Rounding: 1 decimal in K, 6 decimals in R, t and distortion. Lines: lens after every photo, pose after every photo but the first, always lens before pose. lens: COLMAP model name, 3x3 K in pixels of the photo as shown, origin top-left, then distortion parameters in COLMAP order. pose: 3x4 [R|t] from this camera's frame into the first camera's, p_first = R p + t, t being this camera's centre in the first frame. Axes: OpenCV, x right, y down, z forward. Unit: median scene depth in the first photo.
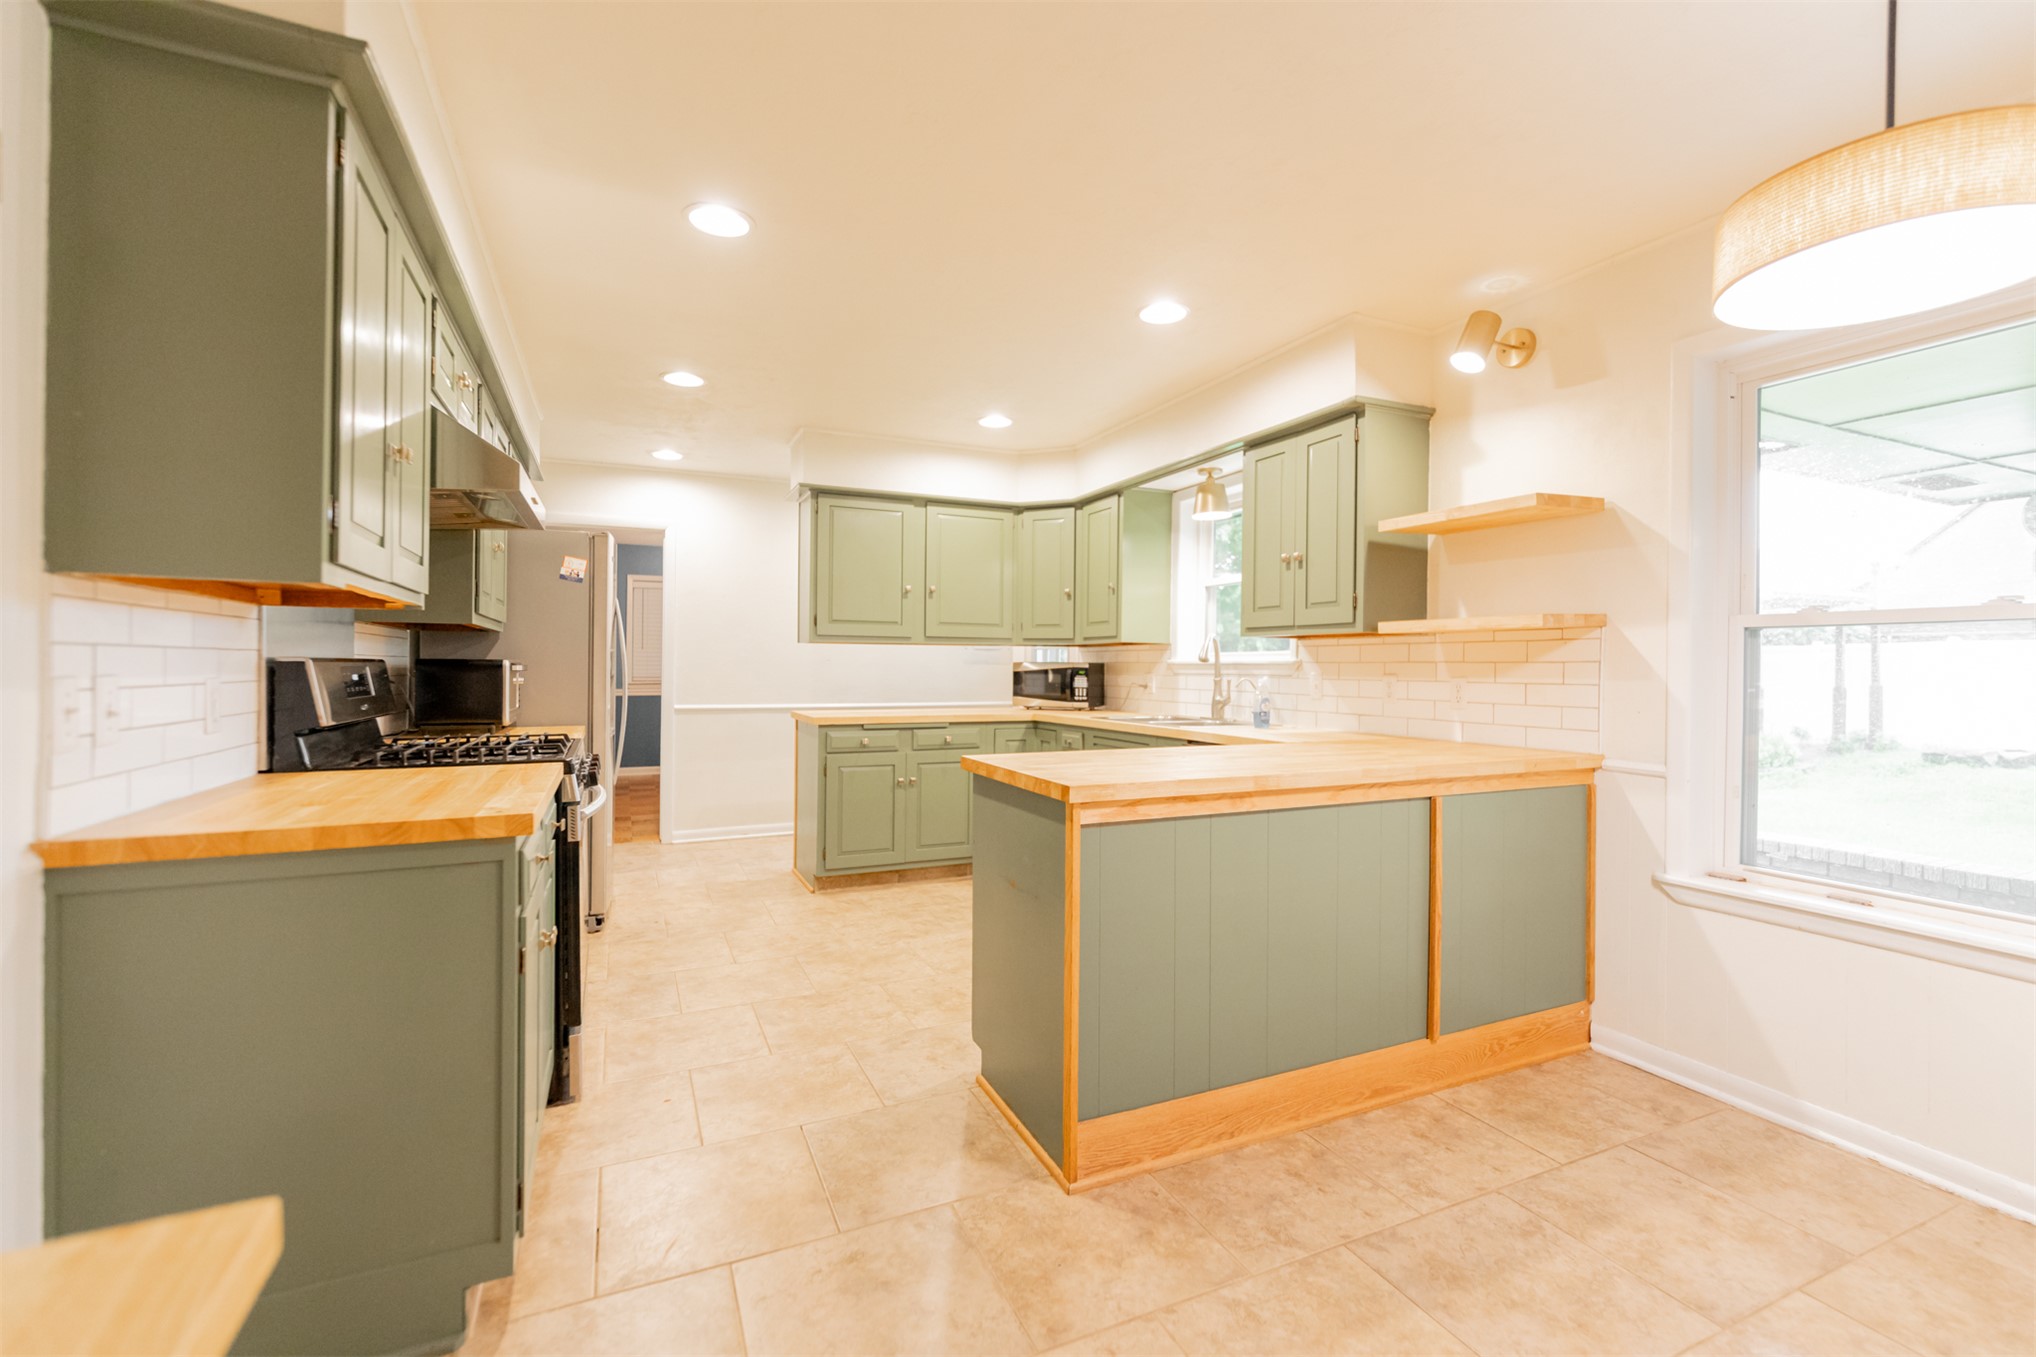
lens RADIAL K [[895.4, 0, 1044.6], [0, 895.4, 653.0], [0, 0, 1]] dist [-0.000474, 0.000022]
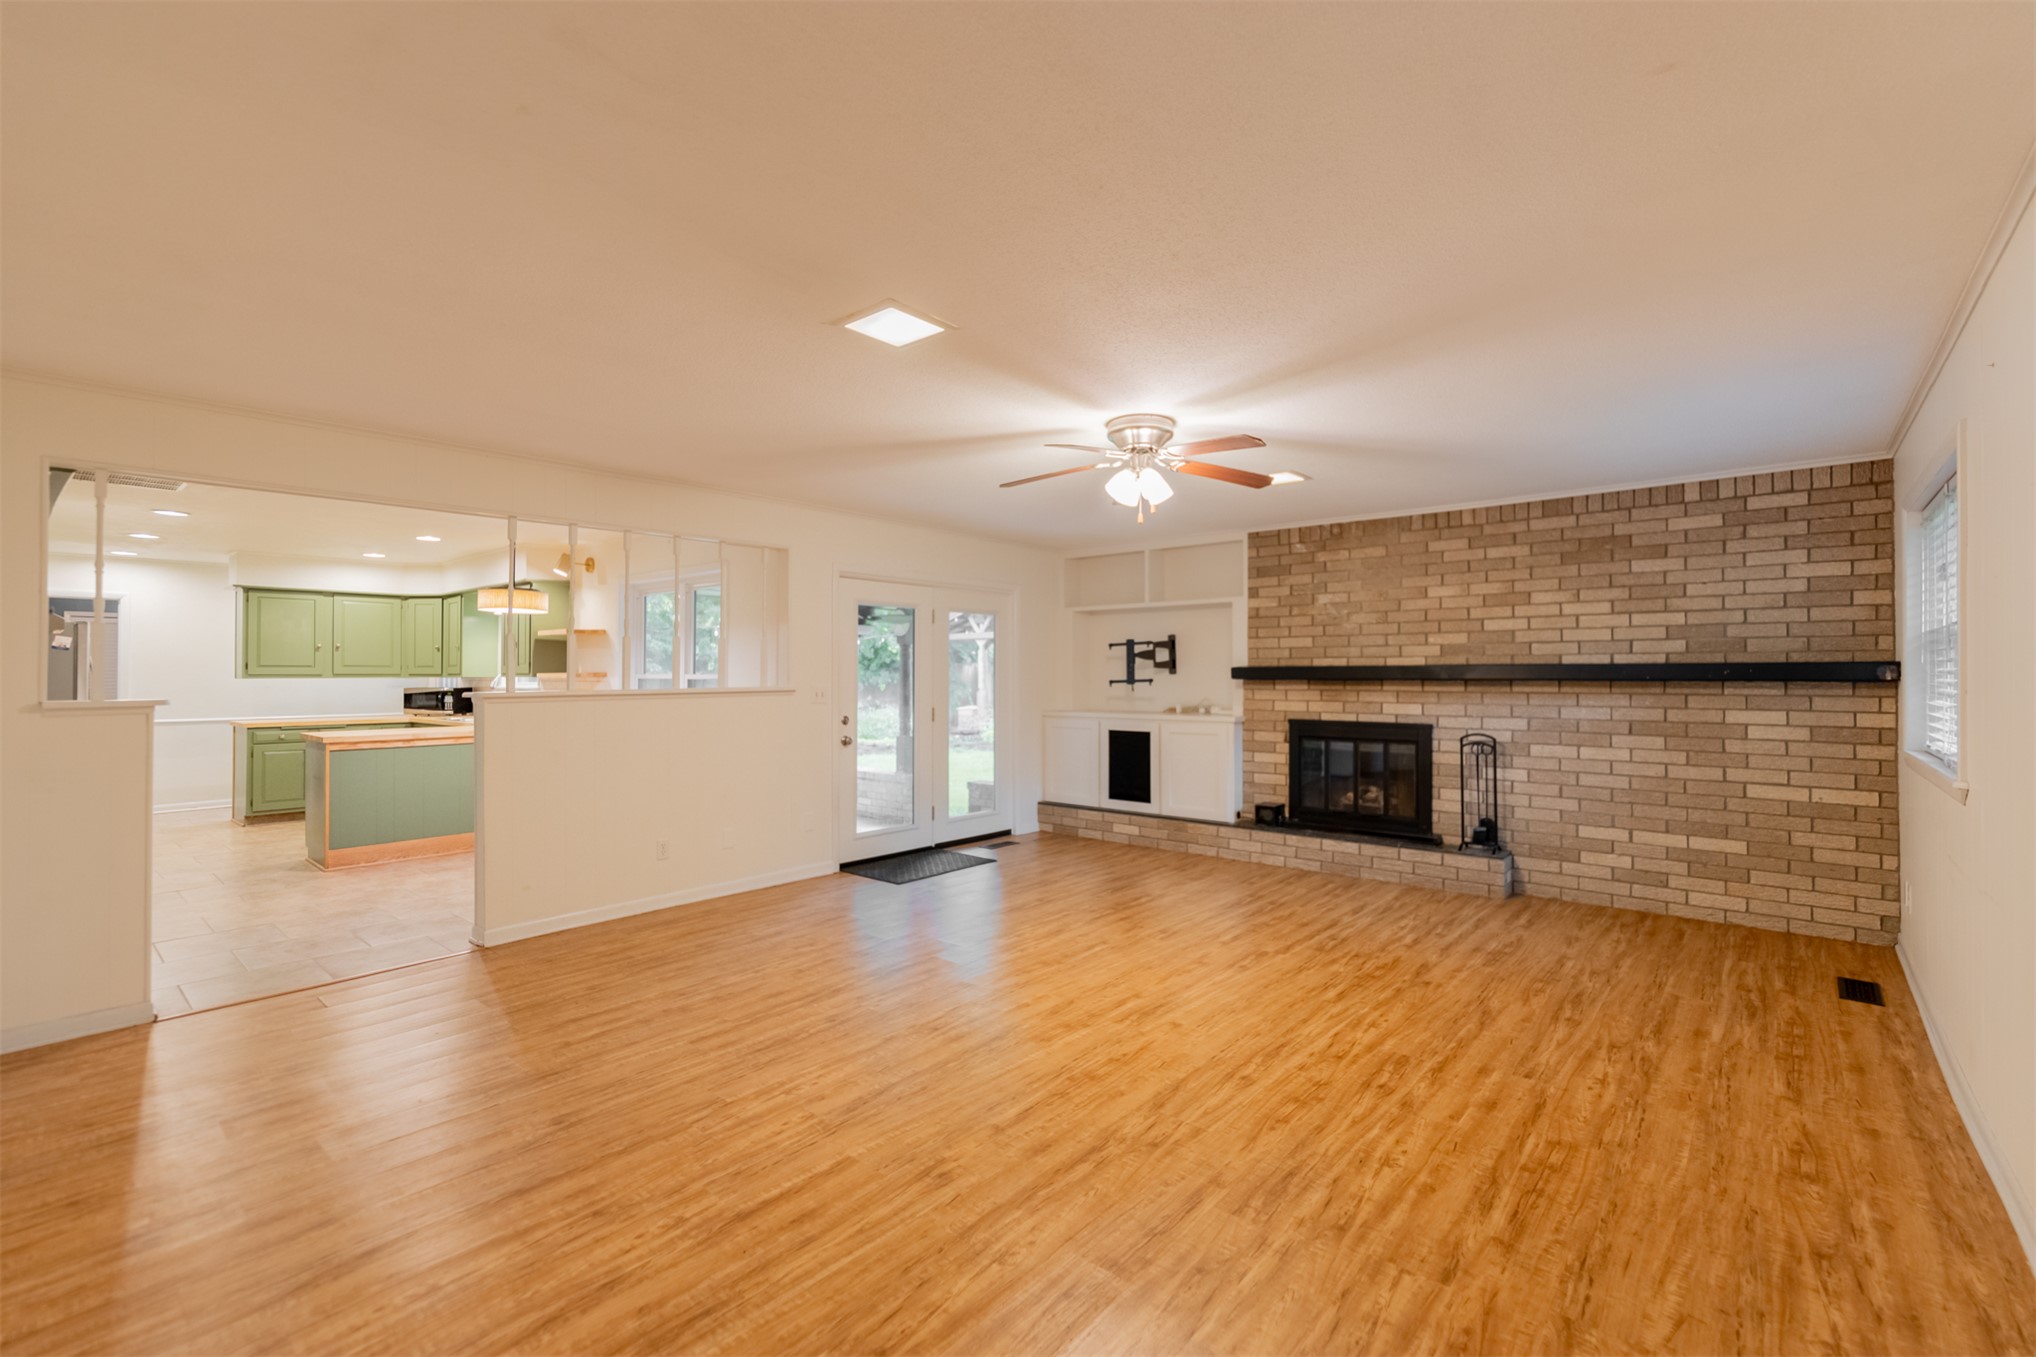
lens RADIAL K [[891.4, 0, 1047.2], [0, 891.4, 693.6], [0, 0, 1]] dist [0.004751, 0.000206]
pose [[0.910809, -0.016257, 0.412508, 0.417073], [-0.000471, 0.999183, 0.040419, -0.052922], [-0.412828, -0.037008, 0.910057, -1.135062]]
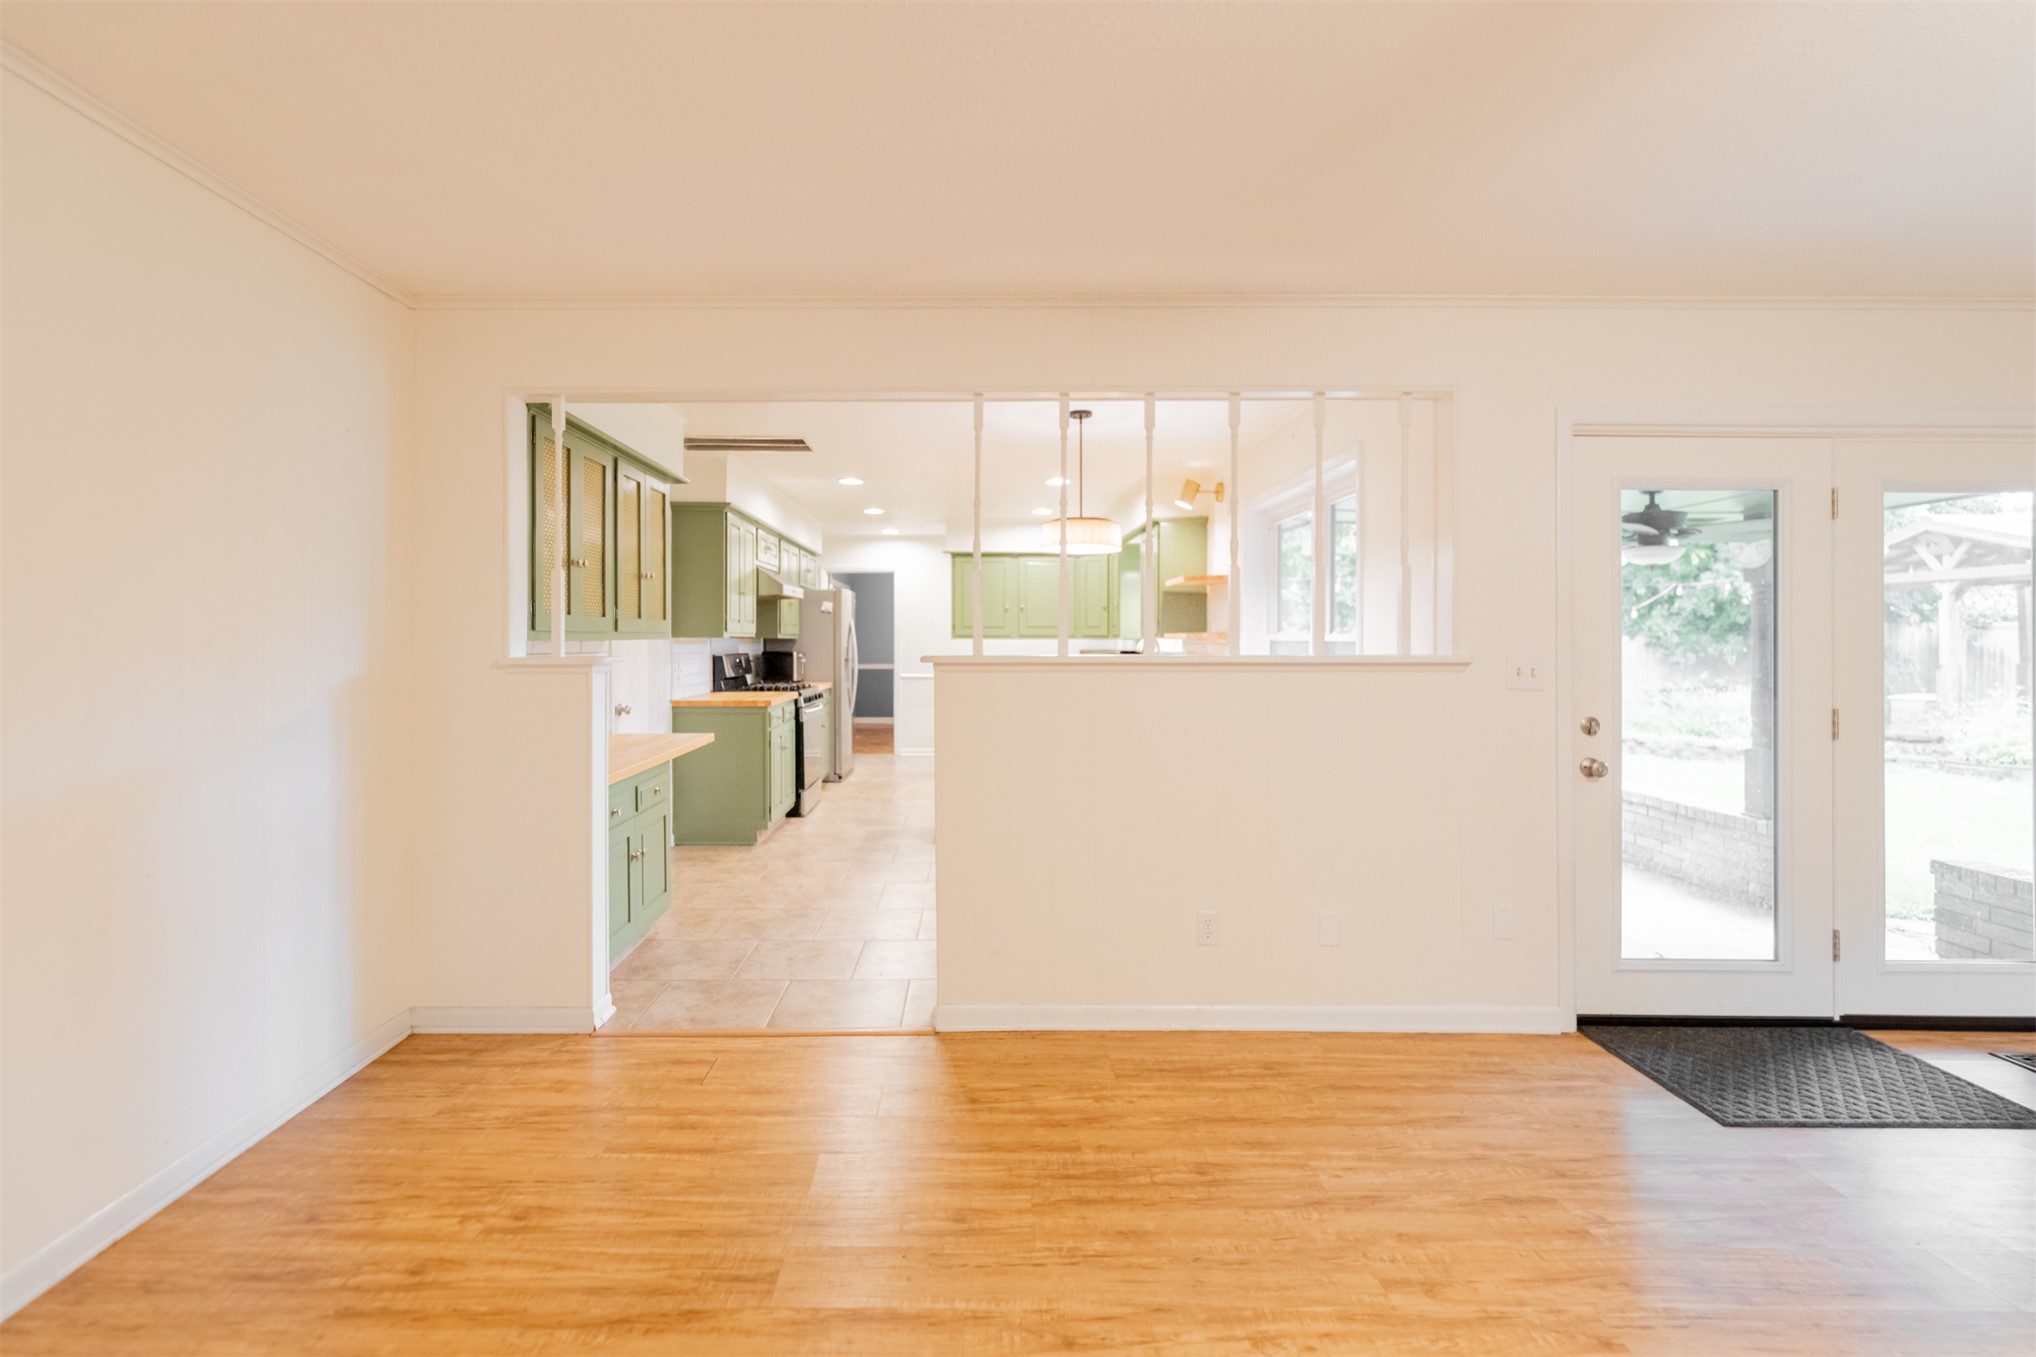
lens RADIAL K [[933.5, 0, 963.7], [0, 933.5, 612.8], [0, 0, 1]] dist [0.002719, 0.000195]
pose [[0.899599, -0.014783, -0.436468, 0.567158], [0.008739, 0.999836, -0.015853, -0.034625], [0.436630, 0.010447, 0.899580, -0.655128]]
